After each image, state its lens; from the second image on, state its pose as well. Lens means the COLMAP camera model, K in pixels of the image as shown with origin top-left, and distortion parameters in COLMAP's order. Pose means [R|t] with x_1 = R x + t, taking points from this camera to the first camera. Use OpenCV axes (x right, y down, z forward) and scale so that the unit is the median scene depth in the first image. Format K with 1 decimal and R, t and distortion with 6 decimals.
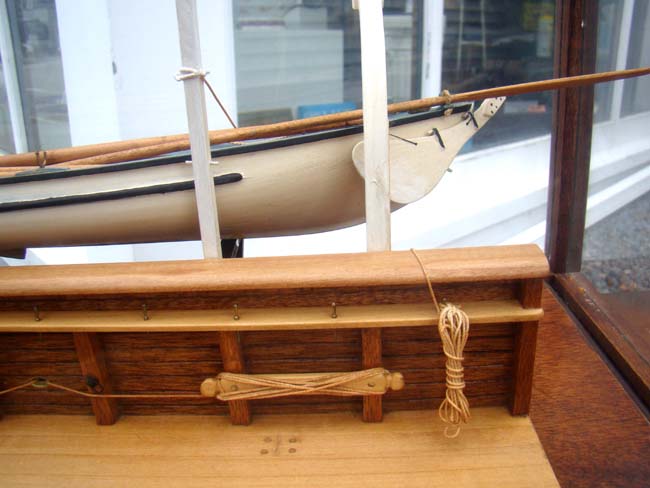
lens RADIAL K [[588.2, 0, 325.0], [0, 588.2, 244.0], [0, 0, 1]] dist [-0.167215, 0.069592]
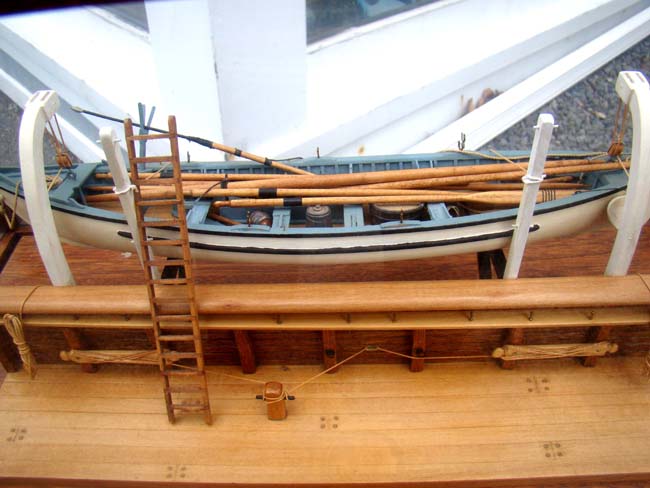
lens RADIAL K [[588.2, 0, 325.0], [0, 588.2, 244.0], [0, 0, 1]] dist [-0.167215, 0.069592]
pose [[0.999988, 0.002756, 0.004103, -0.674178], [-0.004021, 0.936275, 0.351244, -0.569517], [-0.002874, -0.351257, 0.936275, -0.344945]]
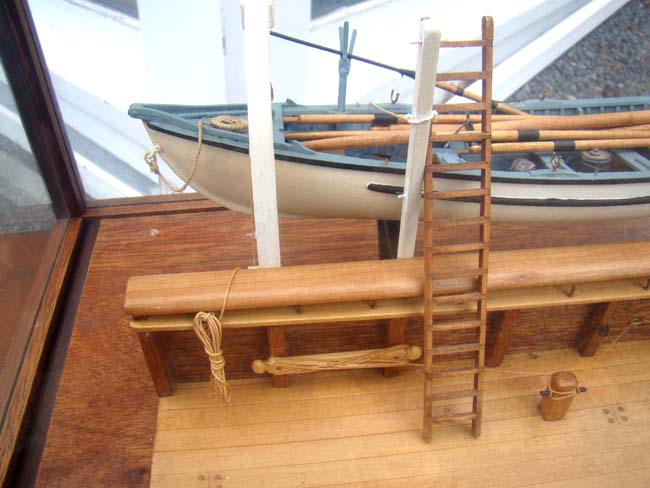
lens RADIAL K [[588.2, 0, 325.0], [0, 588.2, 244.0], [0, 0, 1]] dist [-0.167215, 0.069592]
pose [[0.991274, -0.044304, 0.124148, -1.409287], [-0.002217, 0.936087, 0.351763, -0.359172], [-0.131798, -0.348969, 0.927820, 0.014848]]
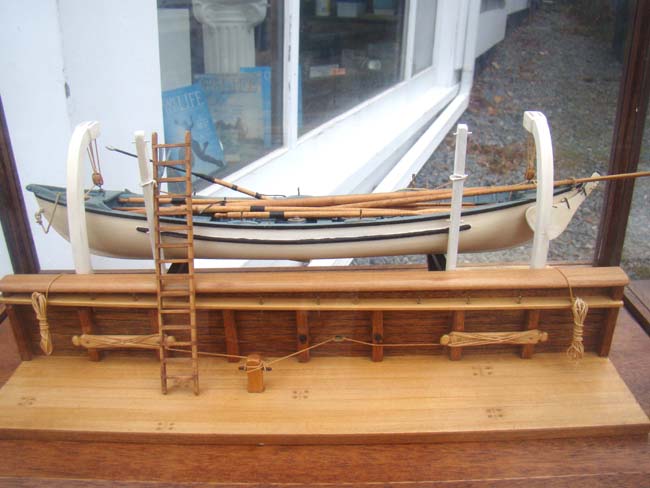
lens RADIAL K [[588.2, 0, 325.0], [0, 588.2, 244.0], [0, 0, 1]] dist [-0.167215, 0.069592]
pose [[0.999600, 0.023134, 0.016284, -0.620786], [-0.024320, 0.996744, 0.076880, -0.188289], [-0.014453, -0.077246, 0.996907, -0.813612]]
